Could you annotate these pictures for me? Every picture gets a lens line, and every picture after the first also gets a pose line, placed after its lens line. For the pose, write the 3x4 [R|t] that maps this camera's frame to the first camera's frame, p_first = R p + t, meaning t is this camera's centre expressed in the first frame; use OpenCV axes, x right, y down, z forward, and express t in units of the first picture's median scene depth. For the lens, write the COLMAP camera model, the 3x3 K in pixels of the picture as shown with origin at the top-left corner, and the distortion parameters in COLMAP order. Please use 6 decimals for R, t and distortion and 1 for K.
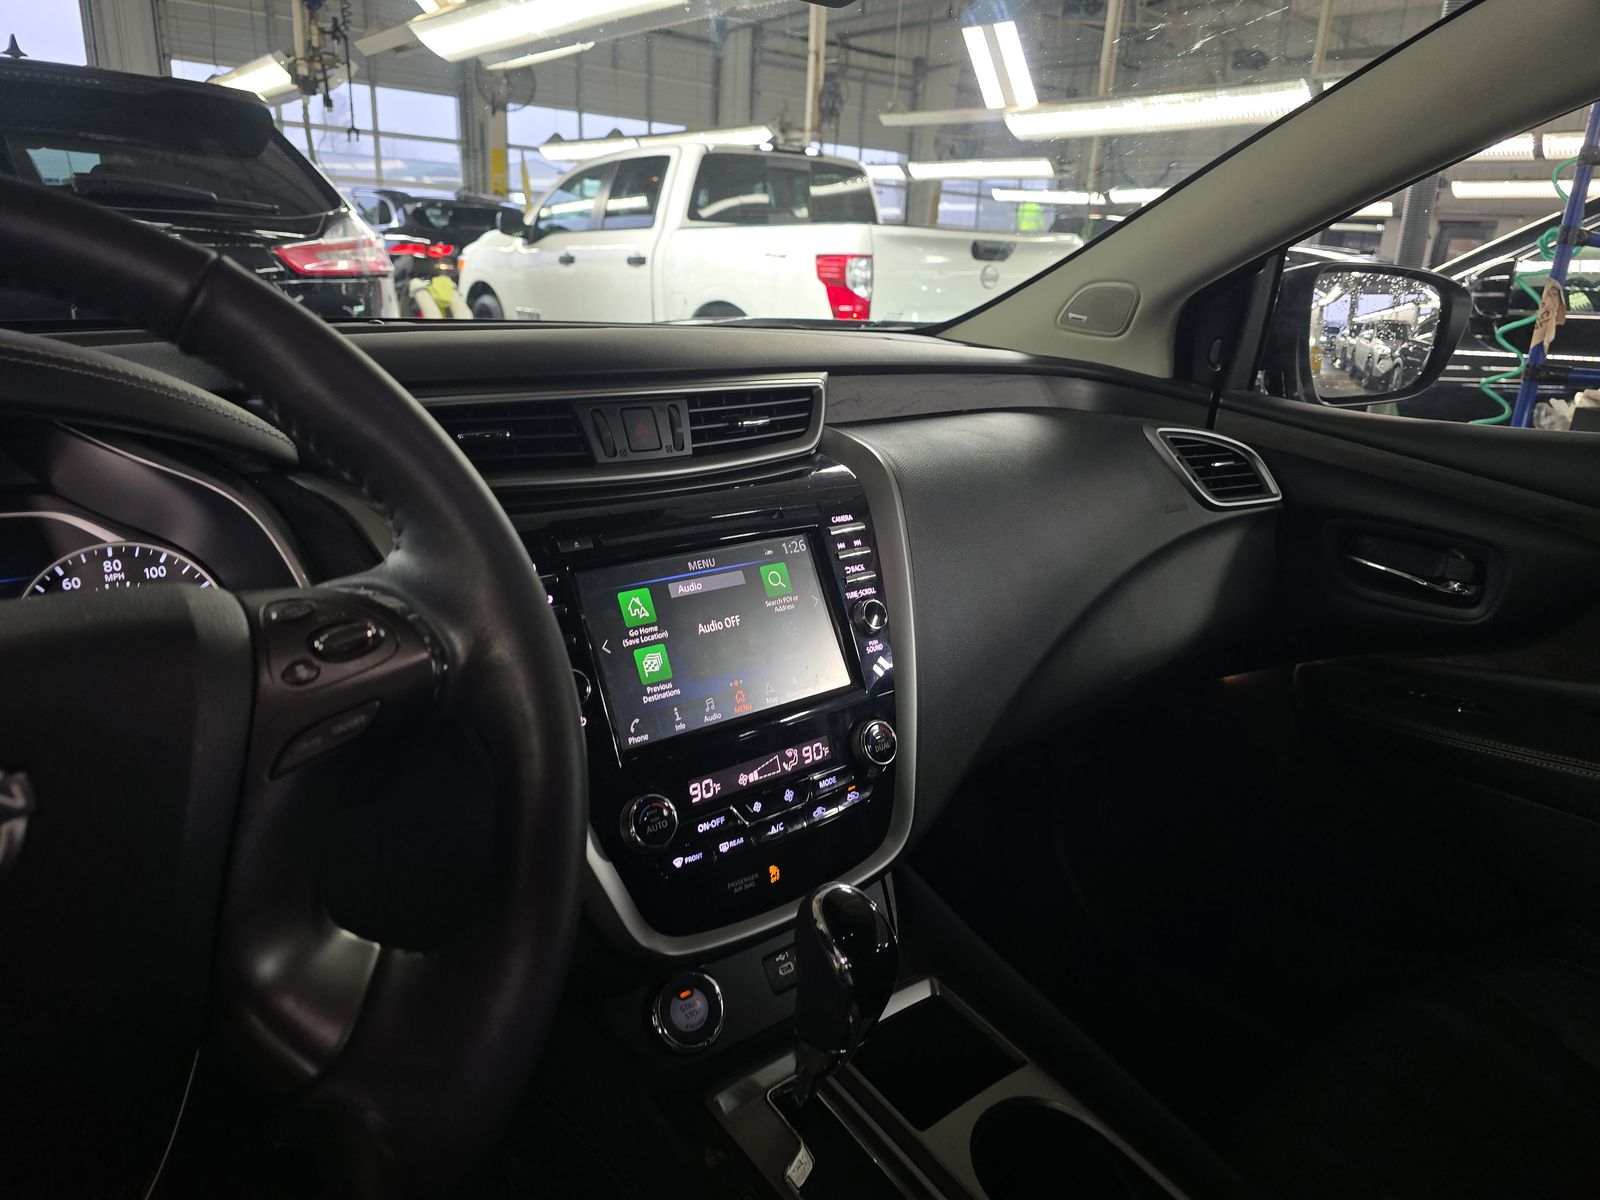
lens RADIAL K [[1083.9, 0, 801.0], [0, 1083.9, 597.5], [0, 0, 1]] dist [-0.036488, -0.002627]
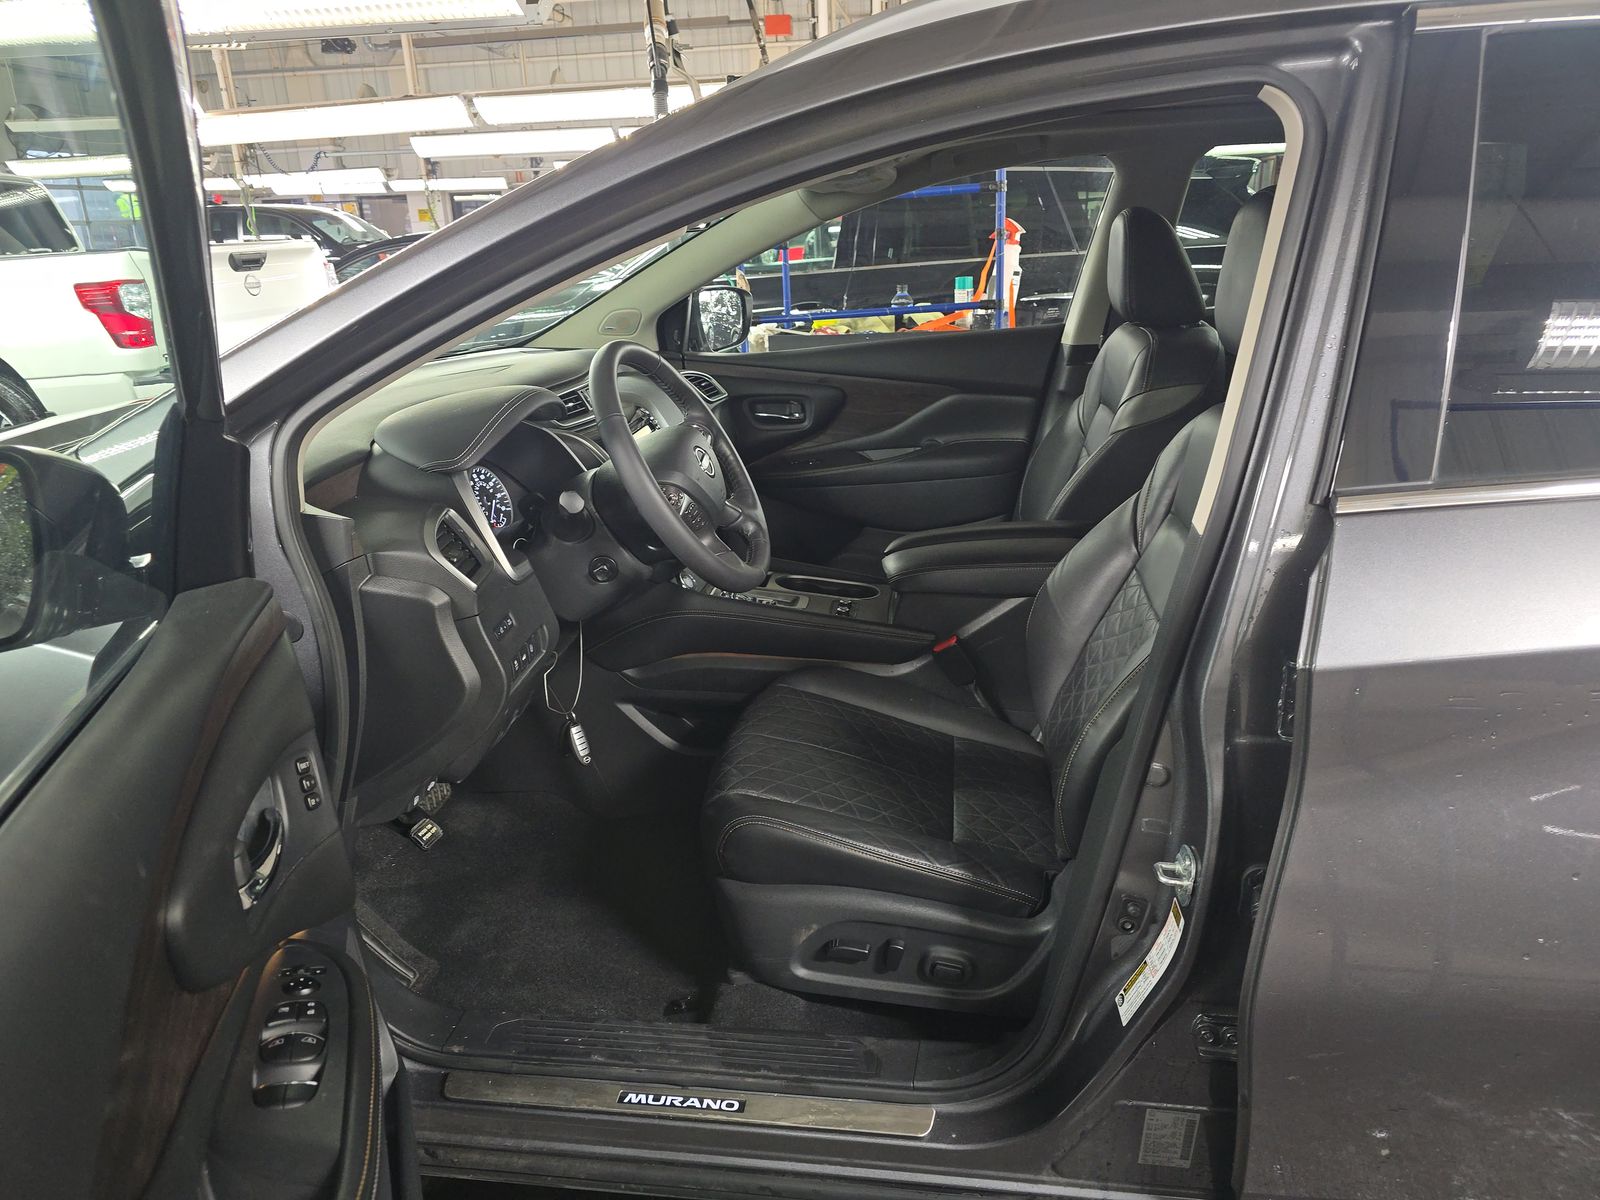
lens RADIAL K [[1083.9, 0, 799.3], [0, 1083.9, 600.6], [0, 0, 1]] dist [-0.036488, -0.002627]
pose [[0.711917, -0.299239, 0.635319, -0.230897], [0.272892, 0.951455, 0.142348, 0.008867], [-0.647074, 0.072034, 0.759017, -0.182111]]
